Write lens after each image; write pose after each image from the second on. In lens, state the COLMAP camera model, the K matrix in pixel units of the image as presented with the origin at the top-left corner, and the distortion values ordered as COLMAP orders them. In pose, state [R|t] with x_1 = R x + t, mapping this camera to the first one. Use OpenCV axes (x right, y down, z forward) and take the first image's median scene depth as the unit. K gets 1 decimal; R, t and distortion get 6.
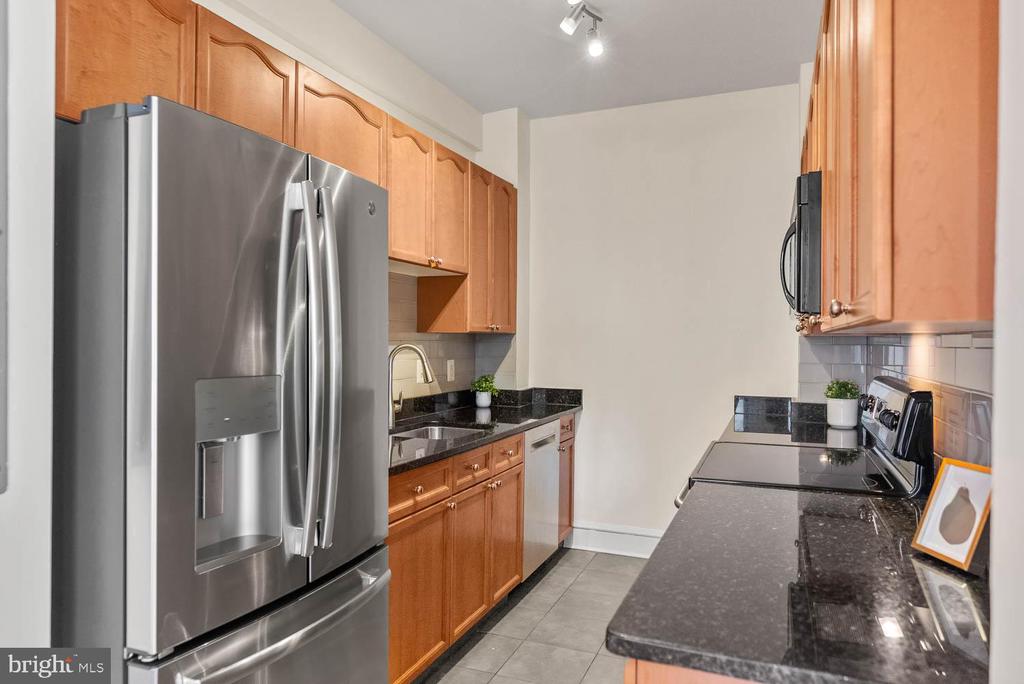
lens RADIAL K [[649.5, 0, 512.0], [0, 649.5, 342.0], [0, 0, 1]] dist [0.004243, 0.000674]
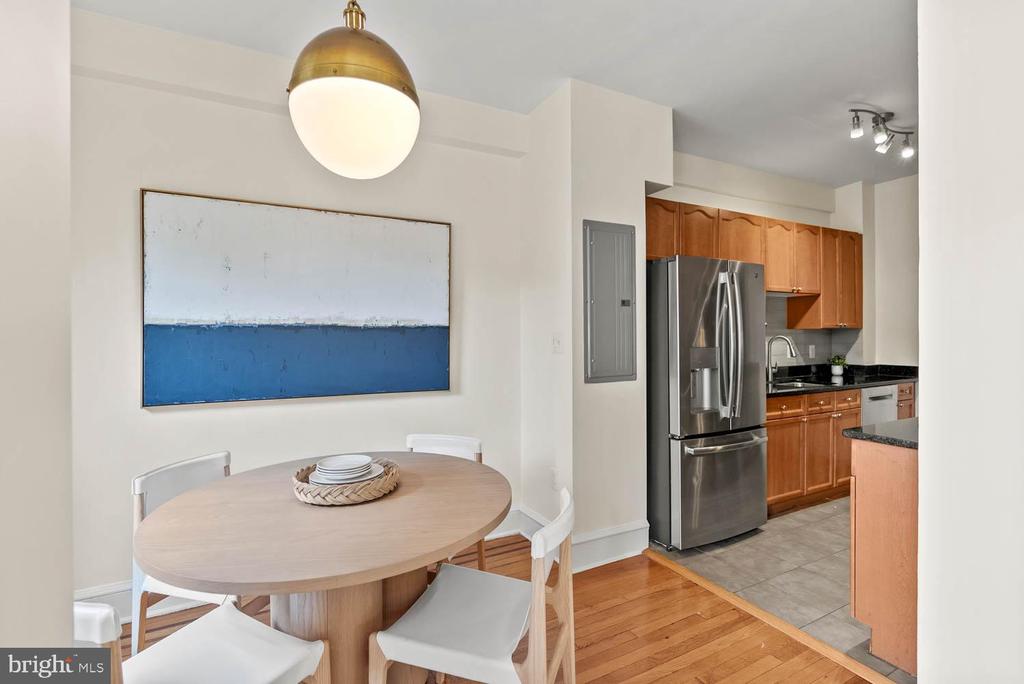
lens RADIAL K [[465.8, 0, 509.4], [0, 465.8, 338.3], [0, 0, 1]] dist [-0.006360, -0.000202]
pose [[0.758035, -0.007368, -0.652172, 0.111912], [0.010339, 0.999946, 0.000721, 0.001793], [0.652132, -0.007290, 0.758071, -0.472392]]
